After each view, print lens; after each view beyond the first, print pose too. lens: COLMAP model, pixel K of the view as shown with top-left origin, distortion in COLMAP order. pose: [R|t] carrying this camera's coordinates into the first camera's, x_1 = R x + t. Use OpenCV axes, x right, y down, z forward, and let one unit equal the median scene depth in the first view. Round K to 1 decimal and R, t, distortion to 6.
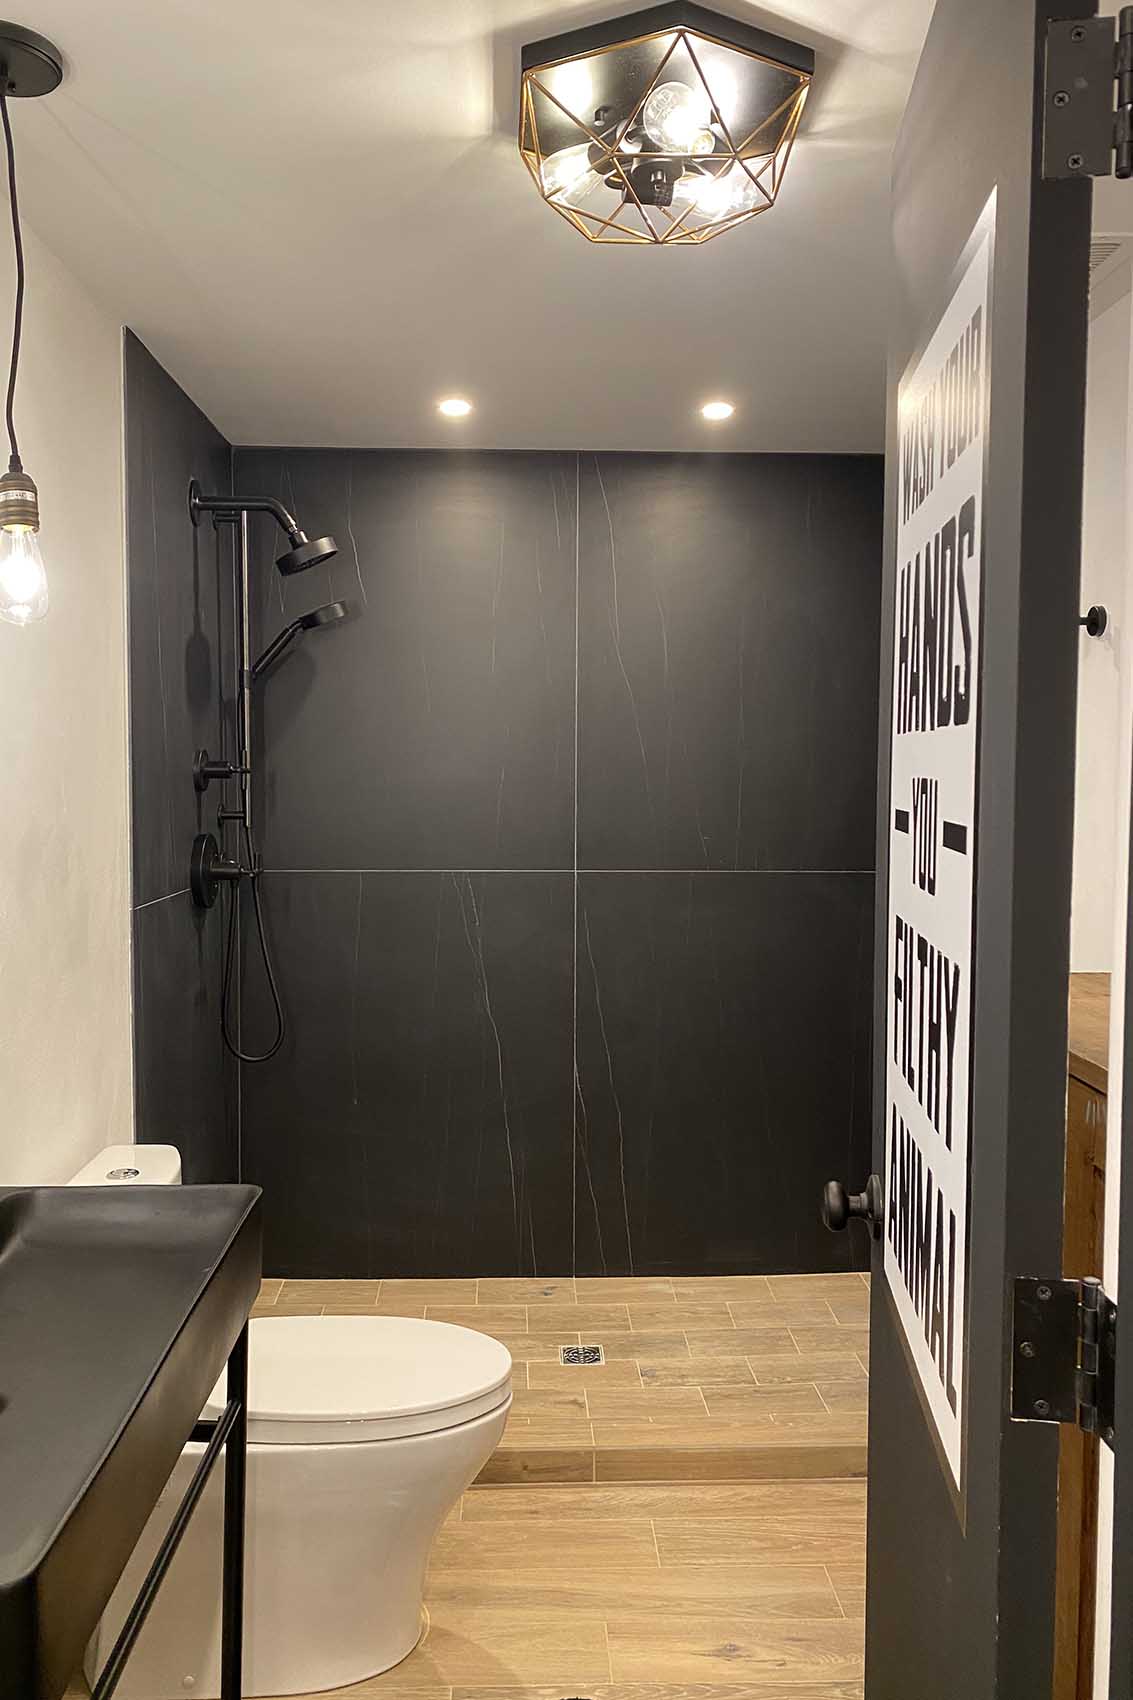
lens RADIAL K [[1338.2, 0, 560.0], [0, 1338.2, 852.5], [0, 0, 1]] dist [0.049229, -0.014273]
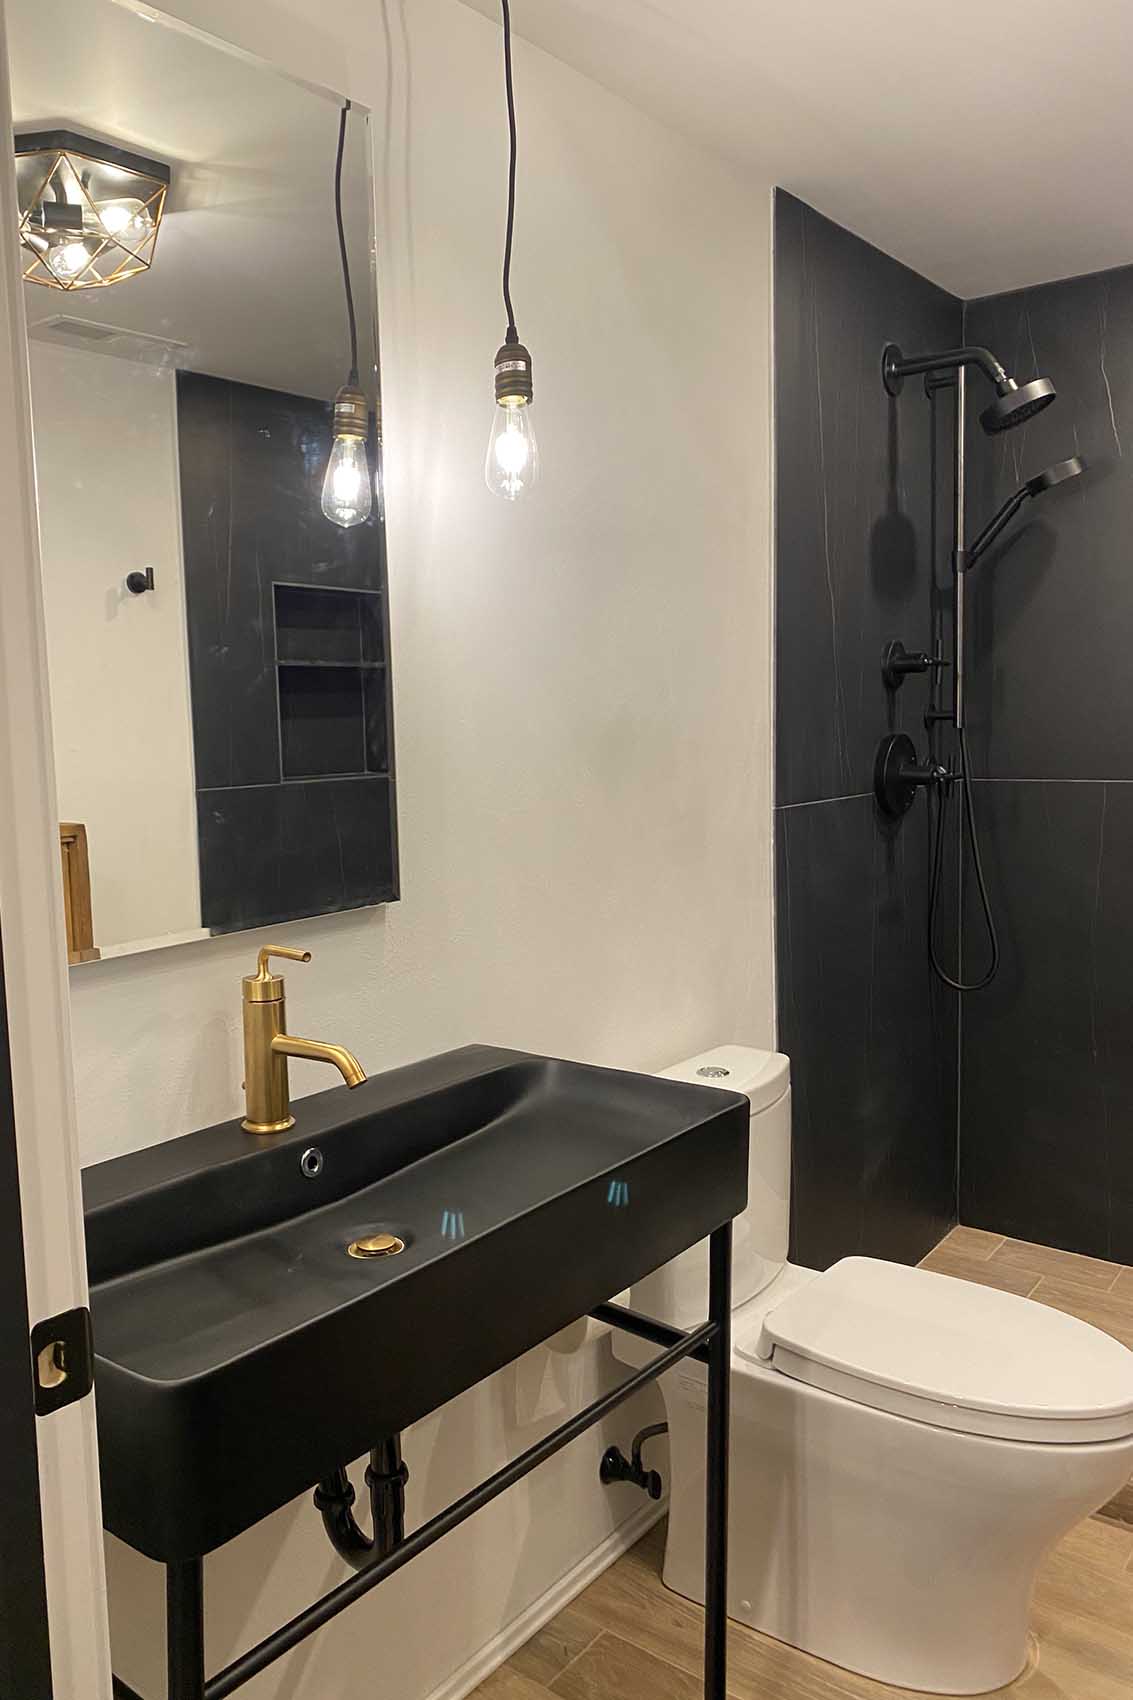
lens RADIAL K [[1338.2, 0, 561.5], [0, 1338.2, 852.0], [0, 0, 1]] dist [0.049229, -0.014273]
pose [[0.755209, 0.028553, -0.654862, 0.168033], [-0.004589, 0.999257, 0.038278, 0.032483], [0.655468, -0.025903, 0.754779, 0.153064]]
